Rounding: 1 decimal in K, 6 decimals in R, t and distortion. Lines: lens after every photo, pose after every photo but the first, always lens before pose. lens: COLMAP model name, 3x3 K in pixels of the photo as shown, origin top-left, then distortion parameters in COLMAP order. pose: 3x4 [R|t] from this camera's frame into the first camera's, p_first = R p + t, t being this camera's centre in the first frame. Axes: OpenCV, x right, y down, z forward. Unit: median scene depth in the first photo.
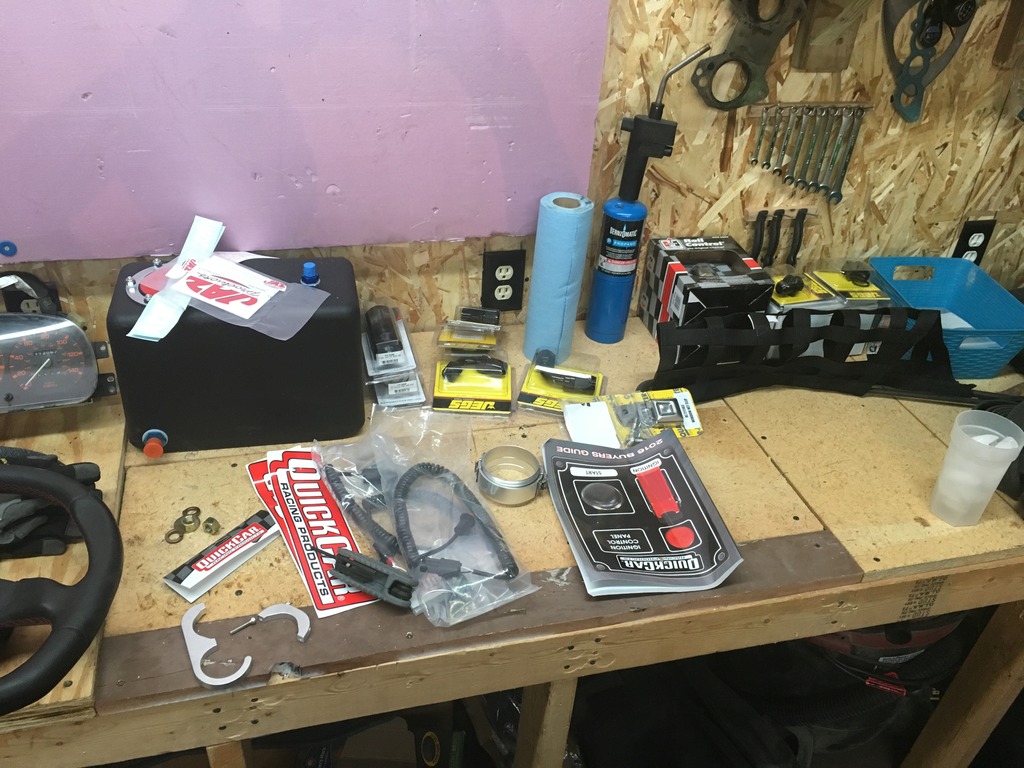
lens RADIAL K [[885.4, 0, 513.3], [0, 885.4, 383.7], [0, 0, 1]] dist [0.072974, -0.105279]
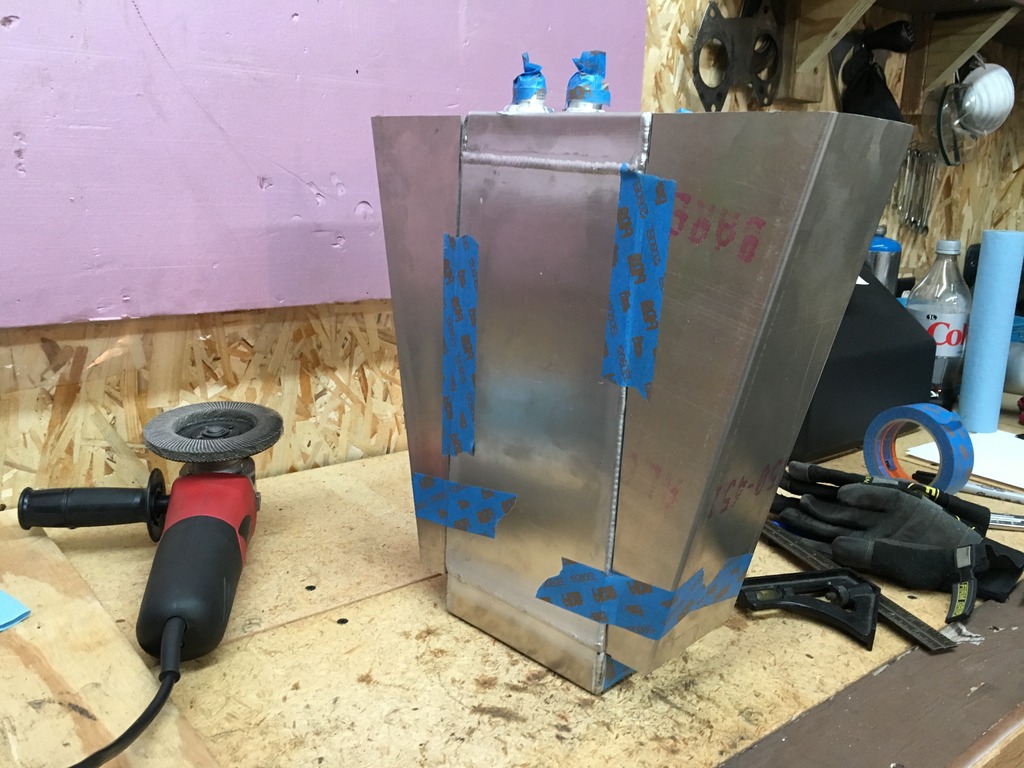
lens RADIAL K [[885.4, 0, 511.3], [0, 885.4, 383.8], [0, 0, 1]] dist [0.072974, -0.105279]
pose [[0.909869, -0.128496, 0.394497, -0.370736], [0.249353, 0.929309, -0.272413, 0.116274], [-0.331605, 0.346229, 0.877590, 0.390953]]
